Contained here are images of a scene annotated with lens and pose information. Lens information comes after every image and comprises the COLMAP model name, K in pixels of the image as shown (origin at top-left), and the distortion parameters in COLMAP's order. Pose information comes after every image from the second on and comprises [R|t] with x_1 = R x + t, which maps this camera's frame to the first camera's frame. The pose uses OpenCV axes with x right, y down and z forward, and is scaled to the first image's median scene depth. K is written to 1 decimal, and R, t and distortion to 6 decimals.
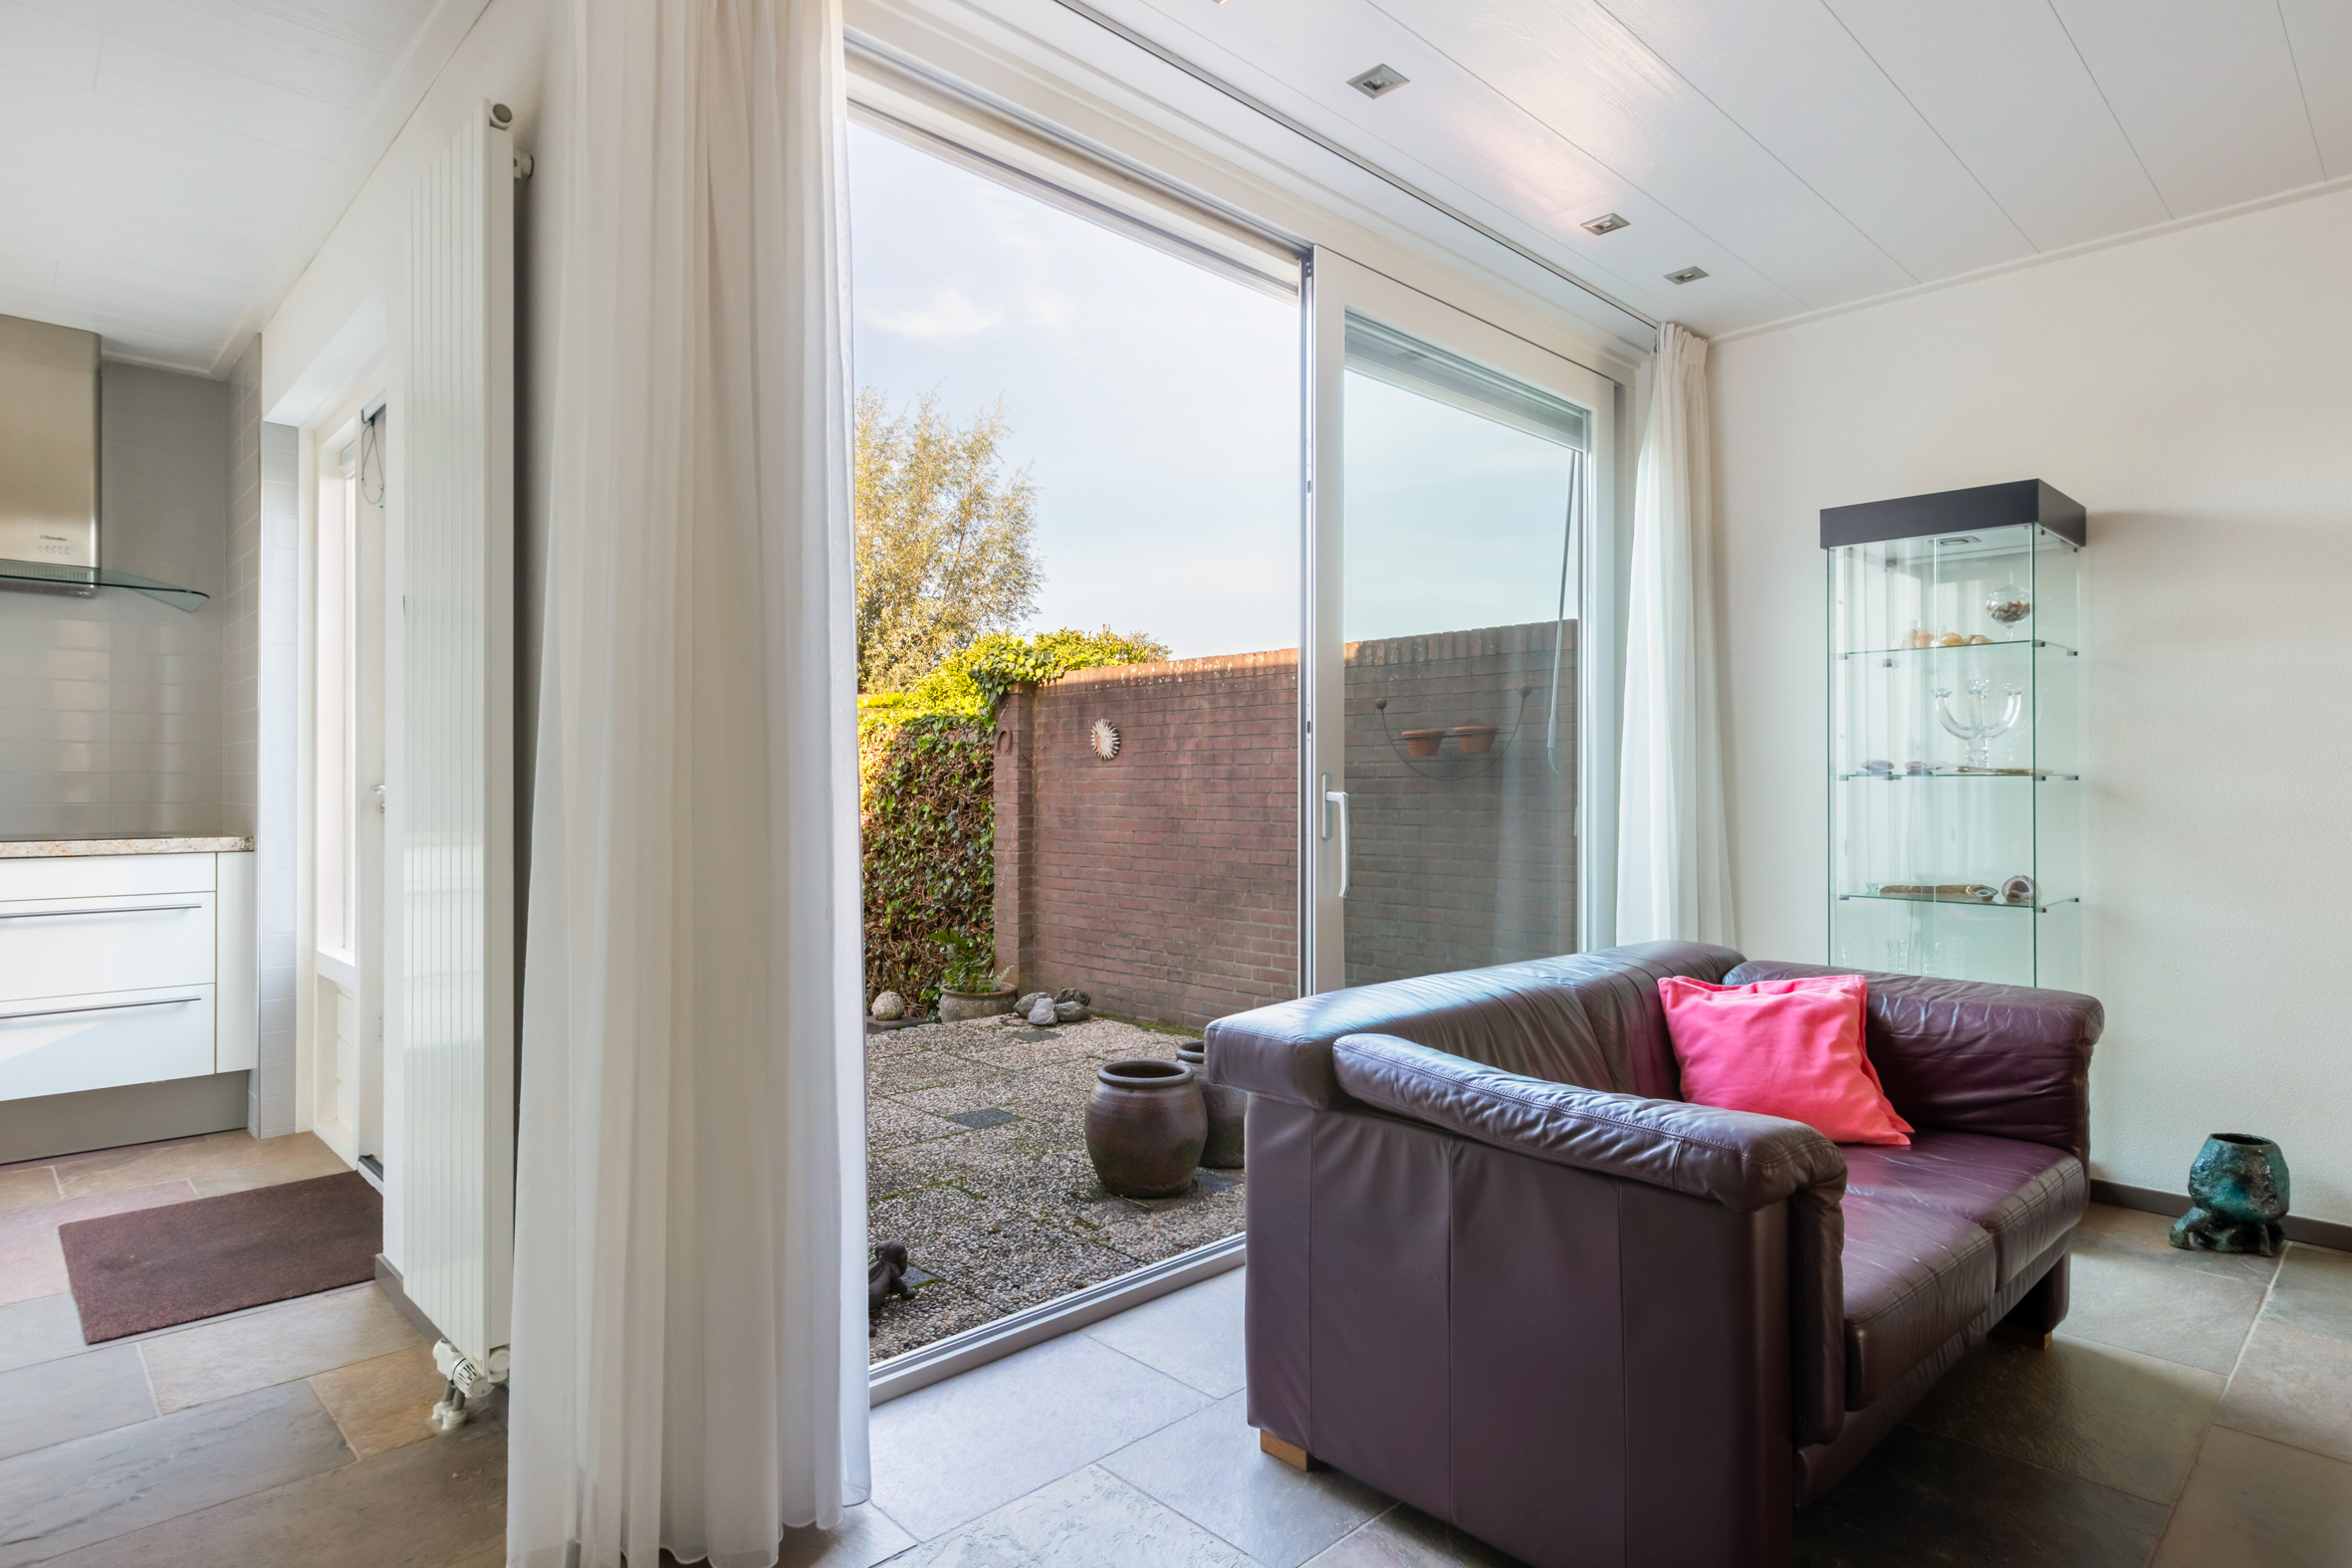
lens RADIAL K [[1268.5, 0, 1182.7], [0, 1268.5, 789.9], [0, 0, 1]] dist [-0.029412, 0.014989]
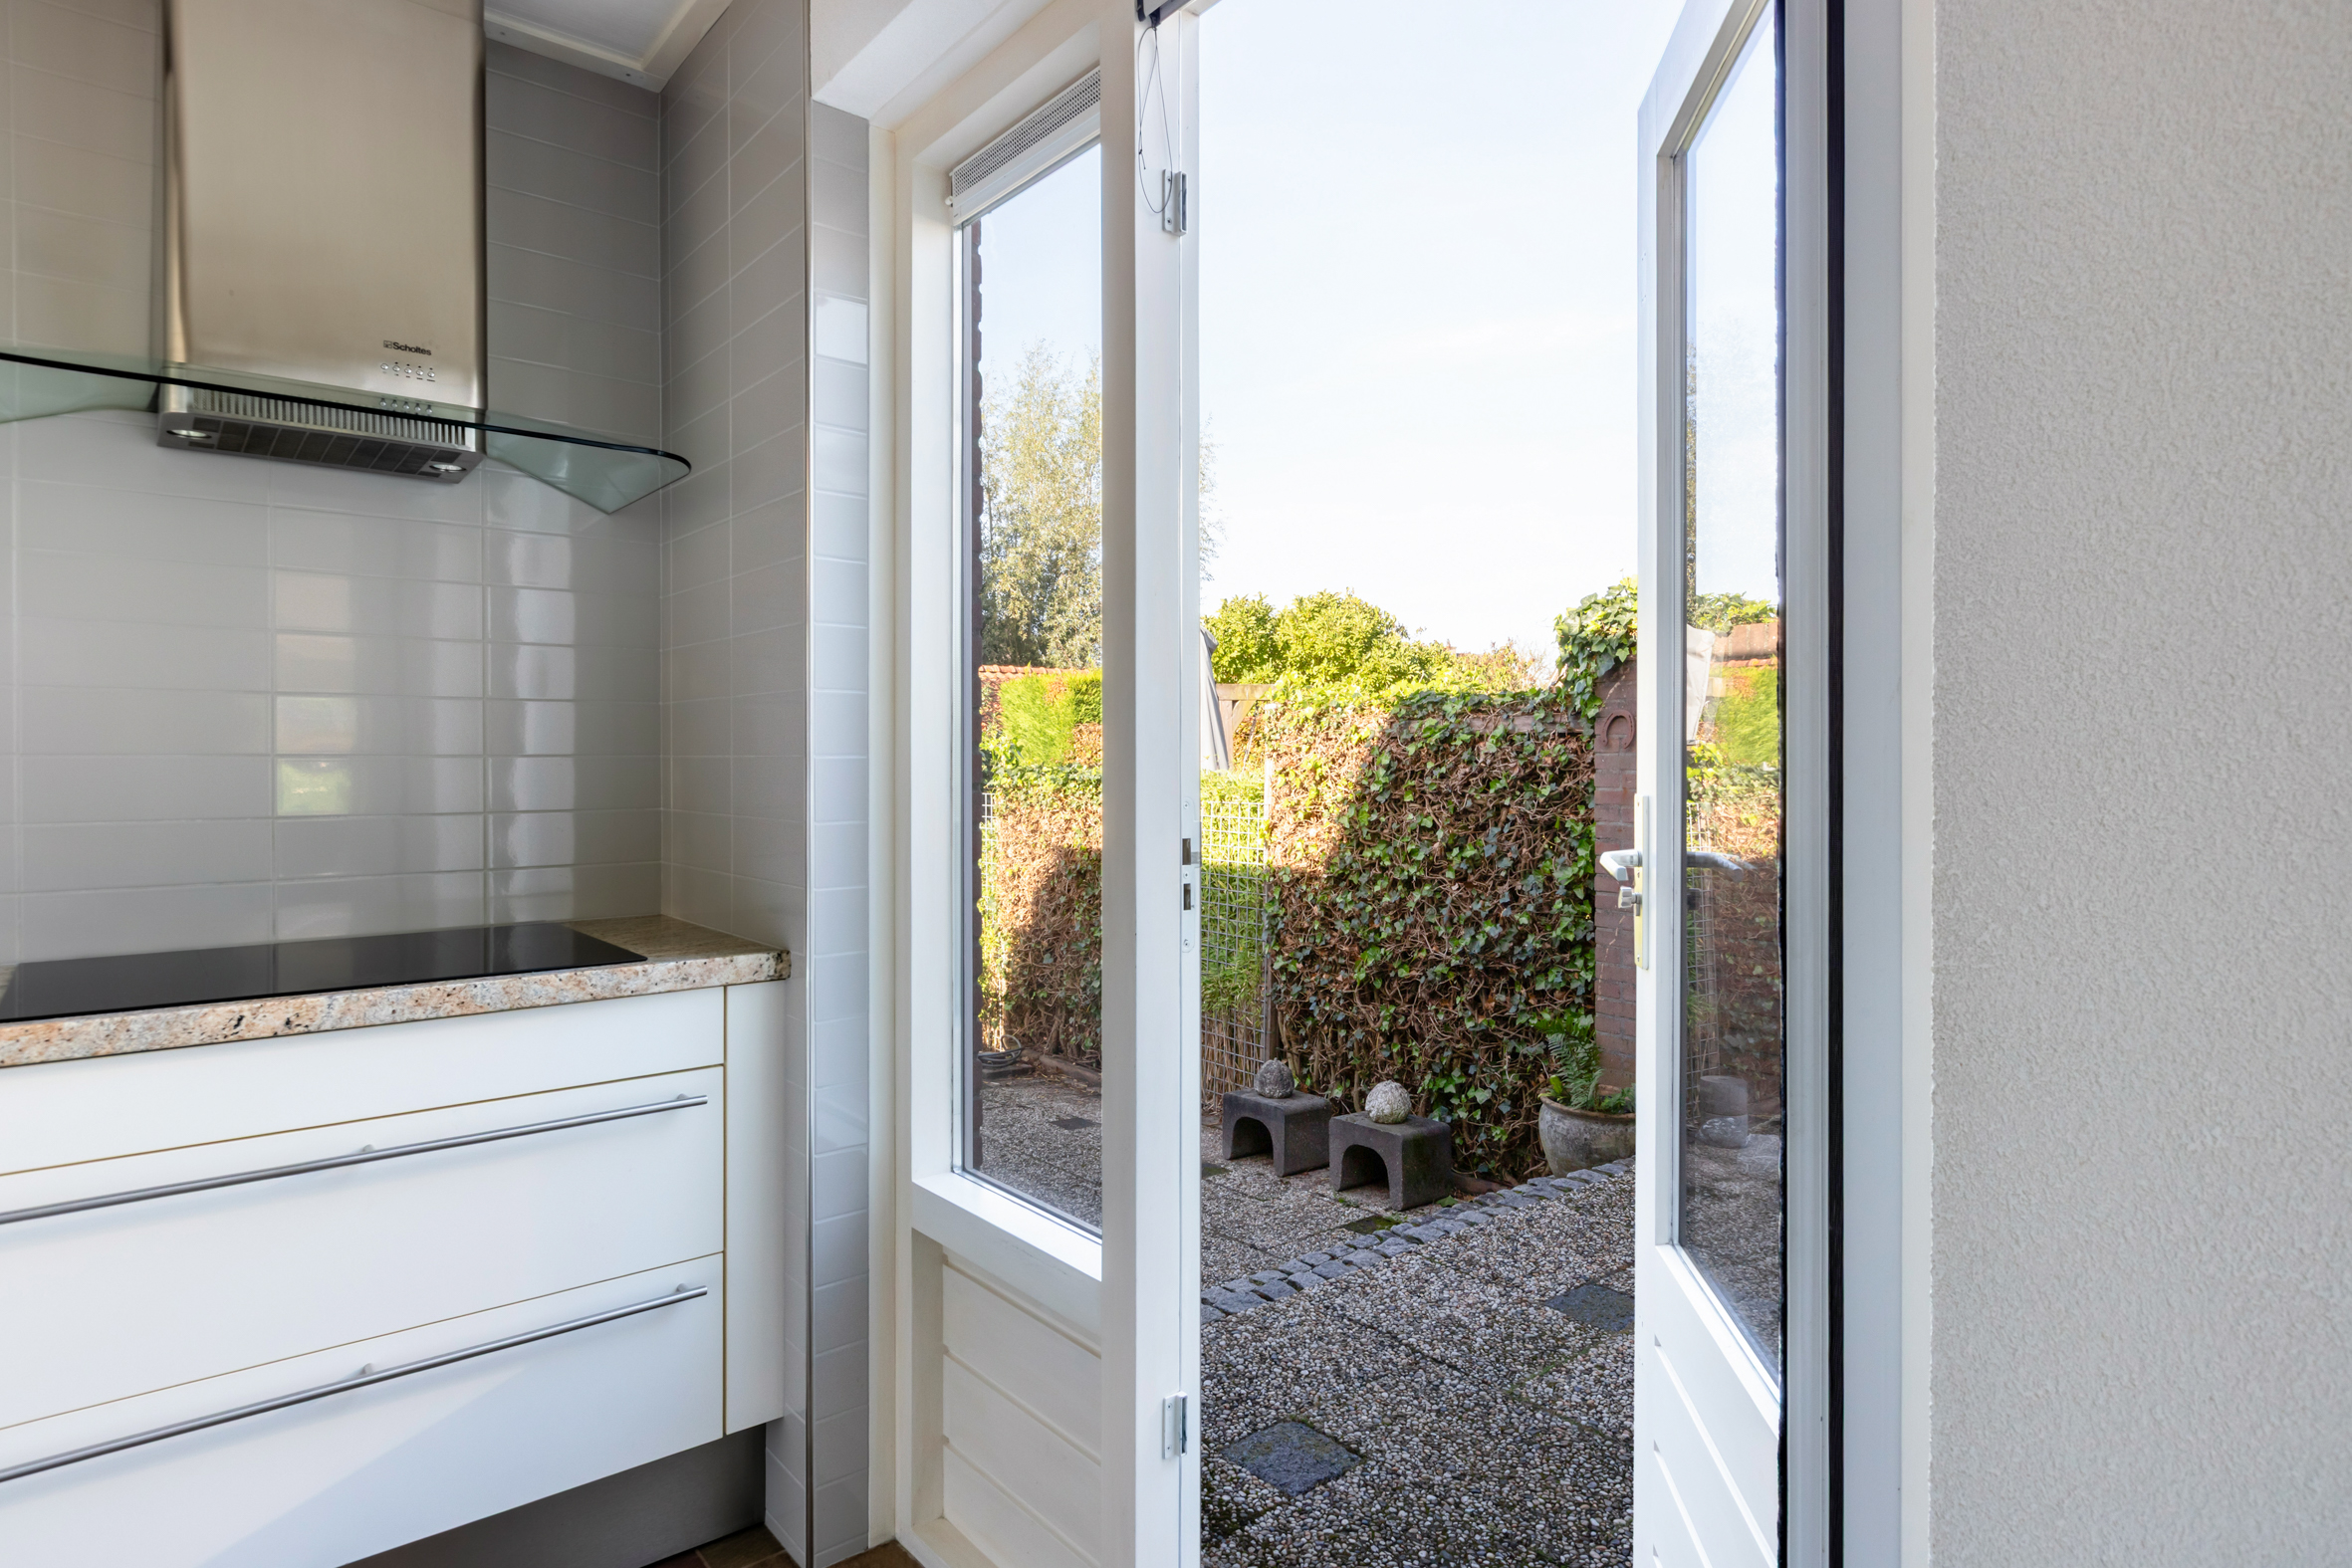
lens RADIAL K [[1268.5, 0, 1161.2], [0, 1268.5, 761.6], [0, 0, 1]] dist [-0.029412, 0.014989]
pose [[0.996502, -0.000734, -0.083563, -0.301870], [0.000580, 0.999998, -0.001868, -0.019265], [0.083564, 0.001813, 0.996501, 0.282468]]
